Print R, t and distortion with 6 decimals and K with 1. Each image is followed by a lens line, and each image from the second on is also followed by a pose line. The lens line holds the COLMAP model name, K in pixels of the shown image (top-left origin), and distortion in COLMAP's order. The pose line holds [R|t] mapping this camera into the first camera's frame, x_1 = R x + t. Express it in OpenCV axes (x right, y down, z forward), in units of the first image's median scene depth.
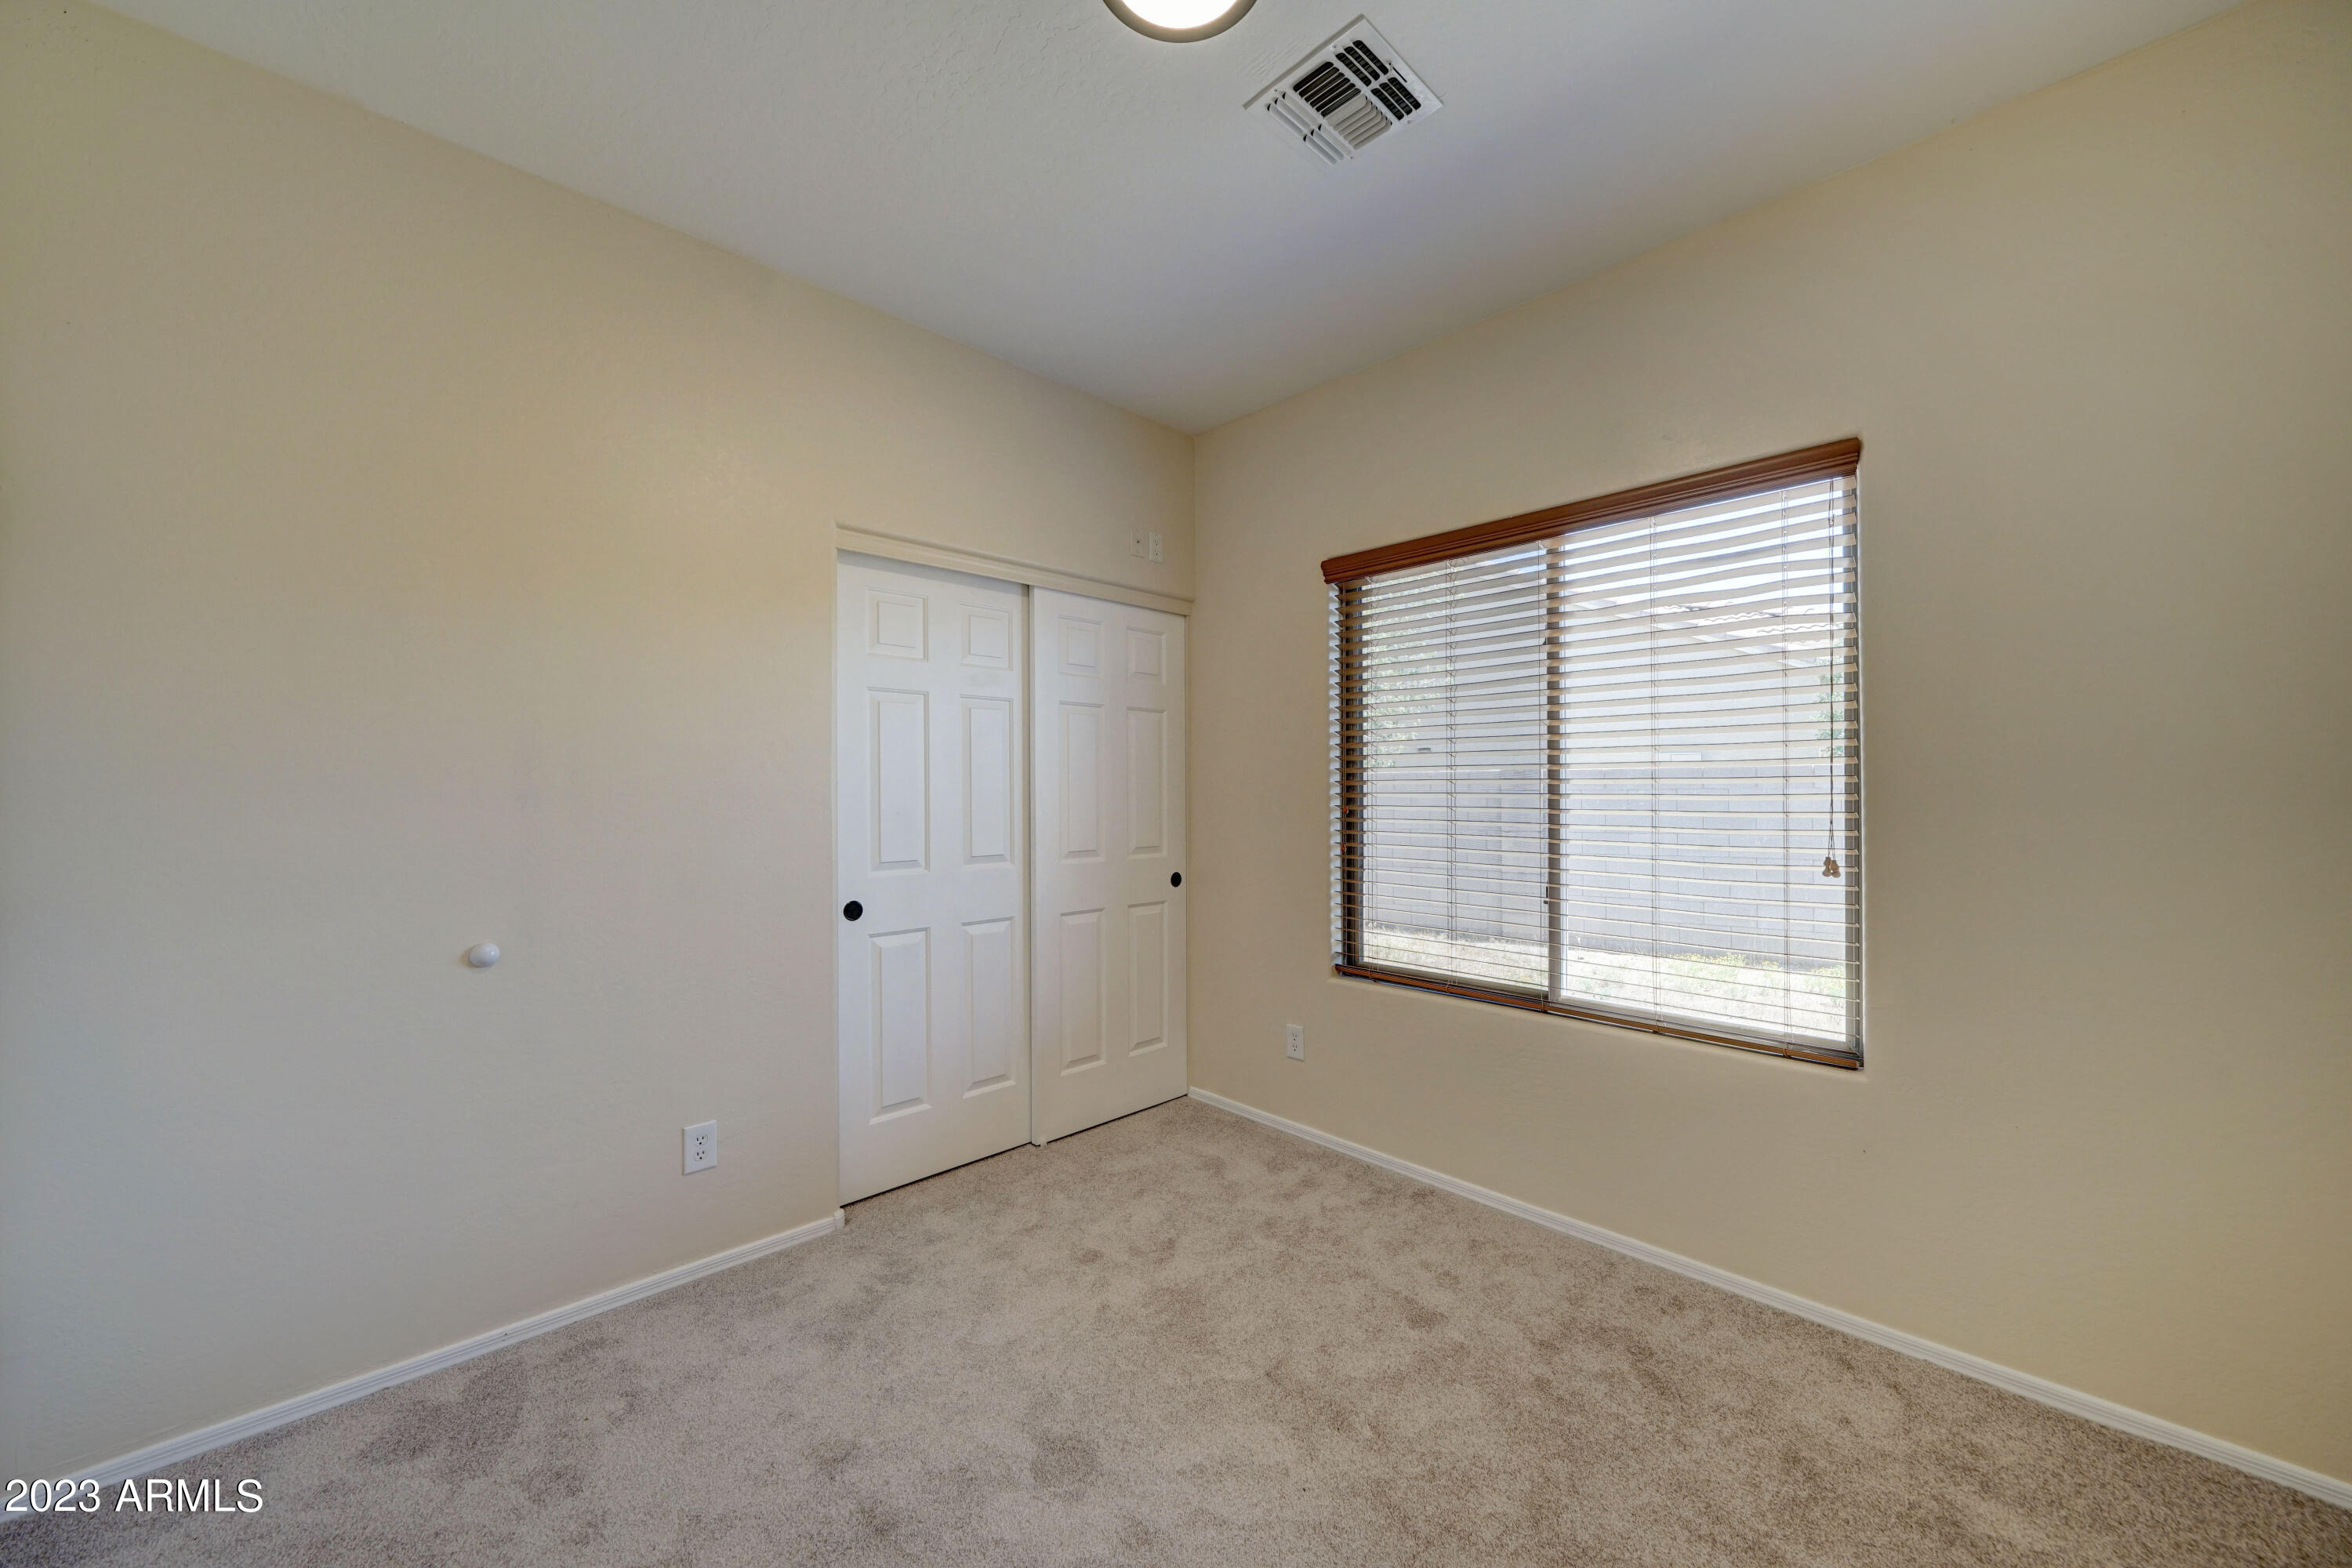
lens RADIAL K [[892.6, 0, 1167.1], [0, 892.6, 796.0], [0, 0, 1]] dist [0.002128, -0.000108]
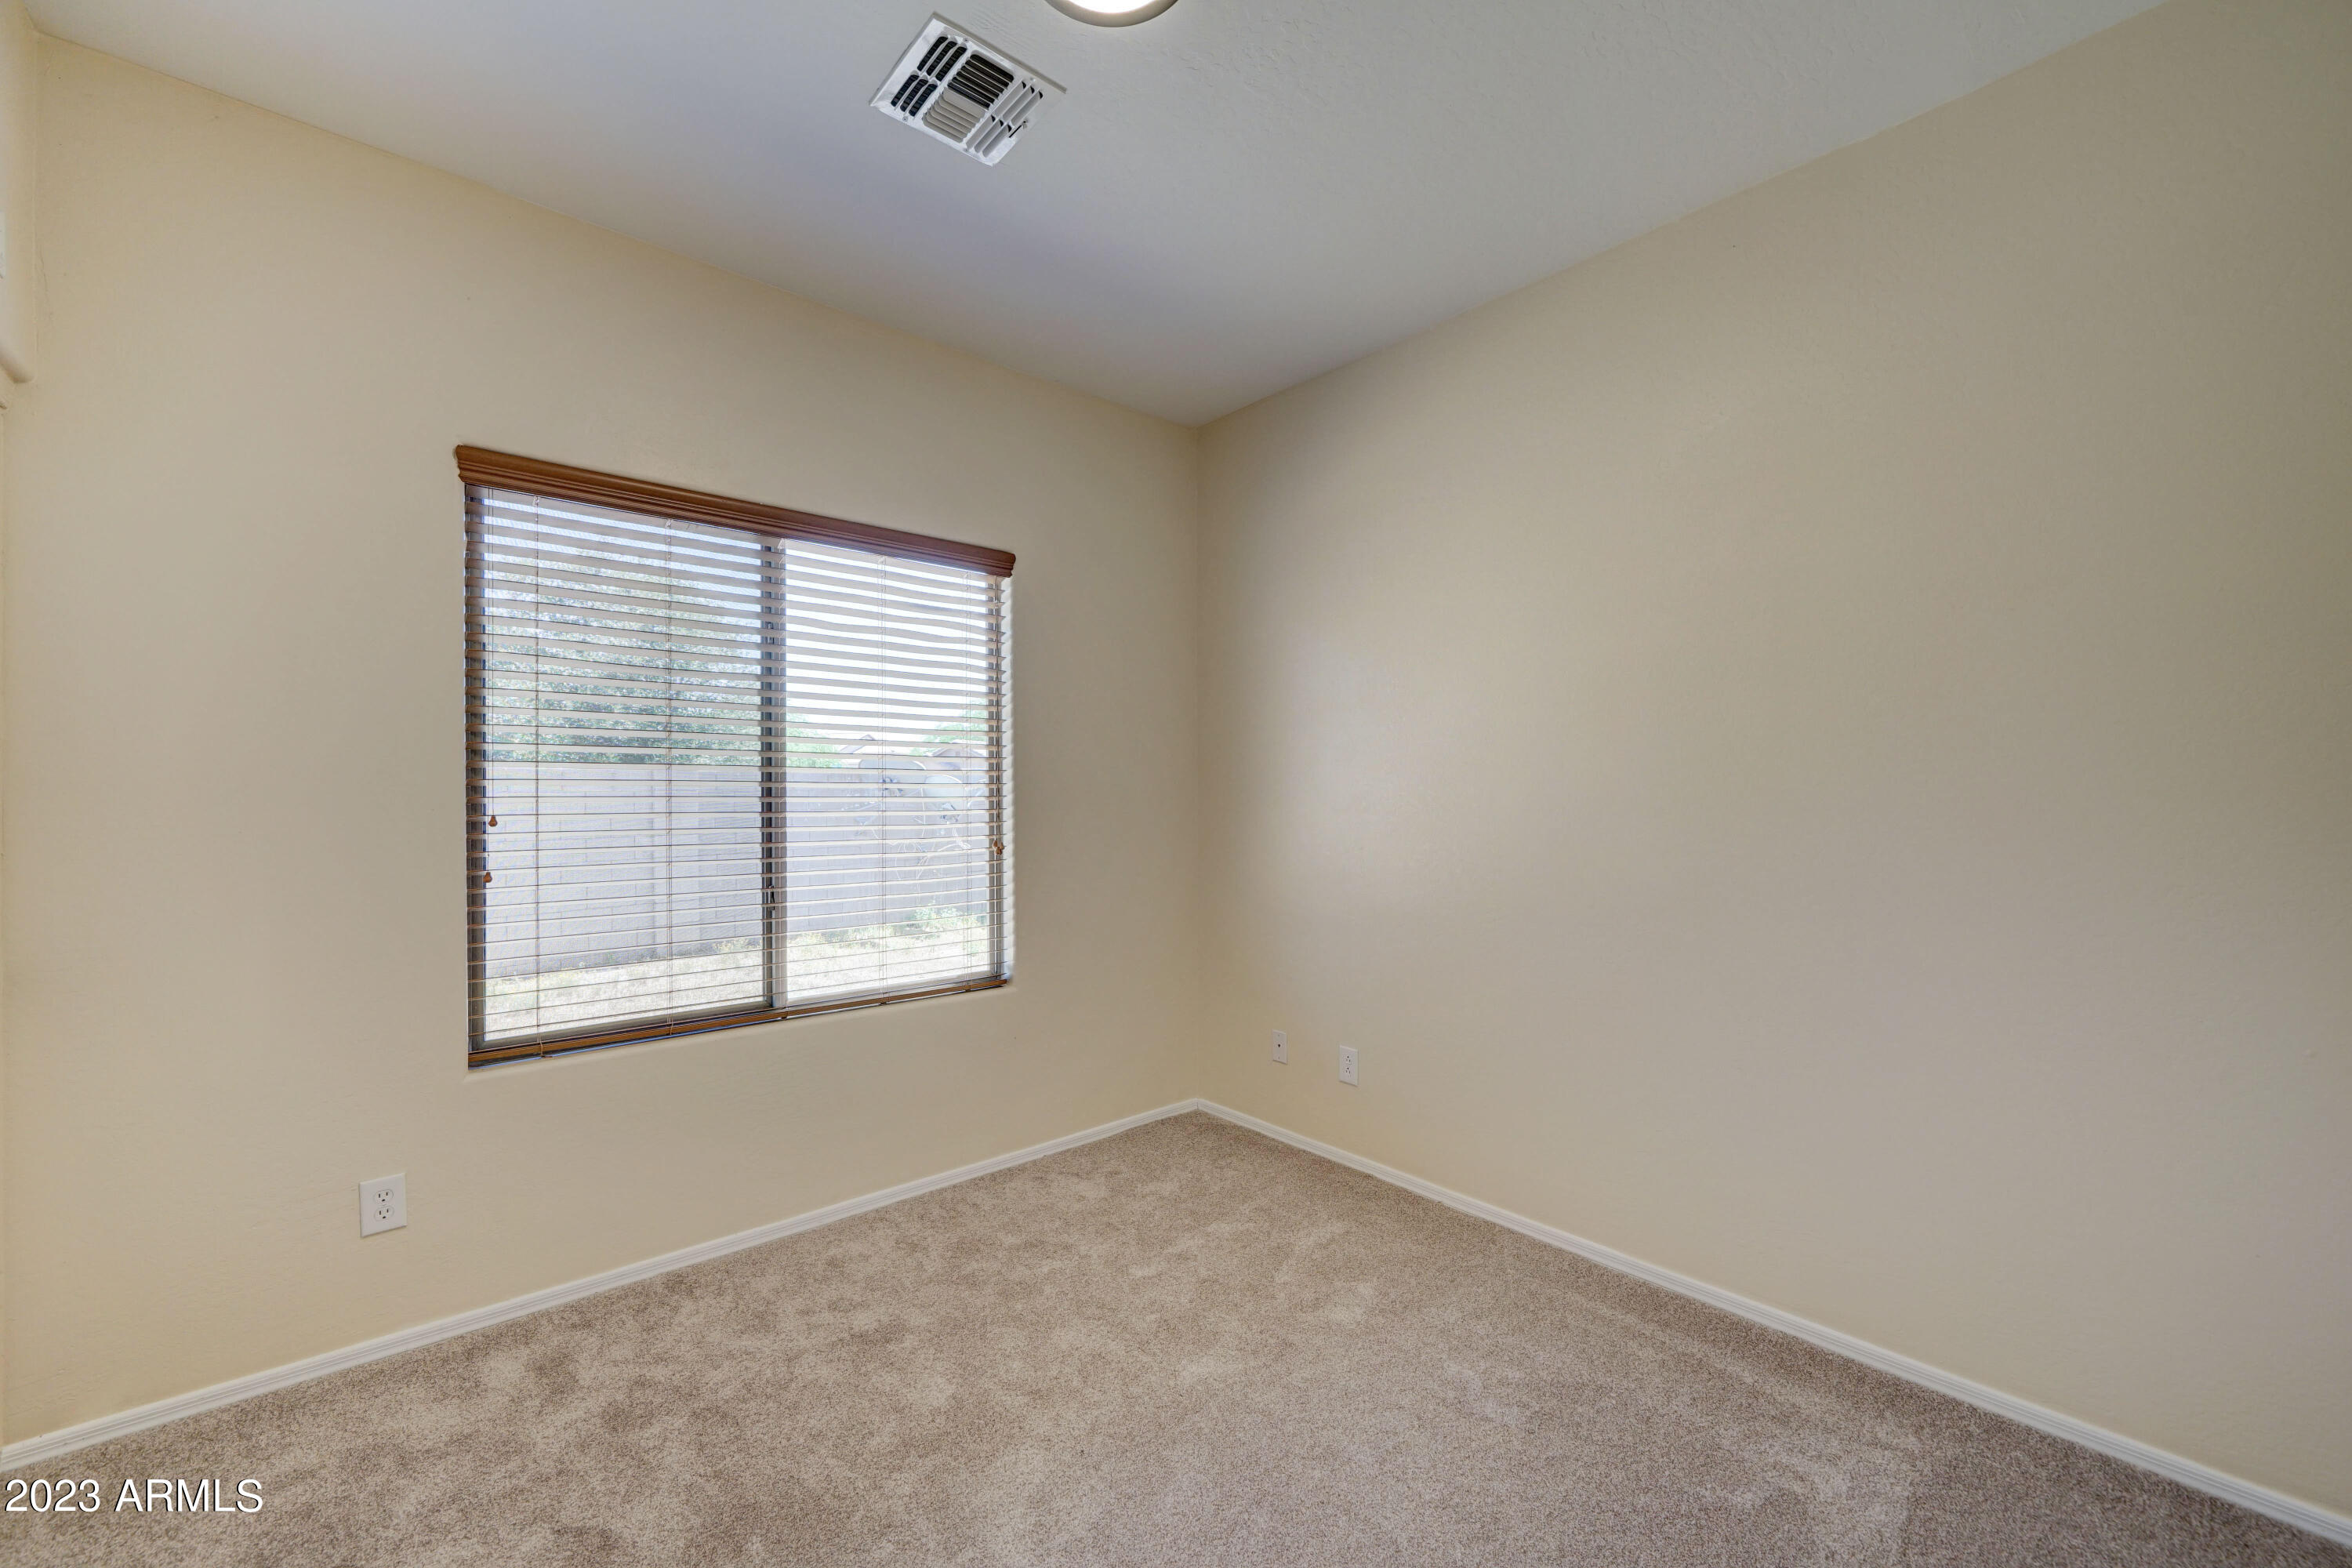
lens RADIAL K [[970.5, 0, 1167.0], [0, 970.5, 791.2], [0, 0, 1]] dist [-0.000938, -0.001168]
pose [[0.010407, -0.003906, 0.999938, -0.679265], [-0.002532, 0.999989, 0.003932, -0.015259], [-0.999943, -0.002573, 0.010397, 0.604123]]
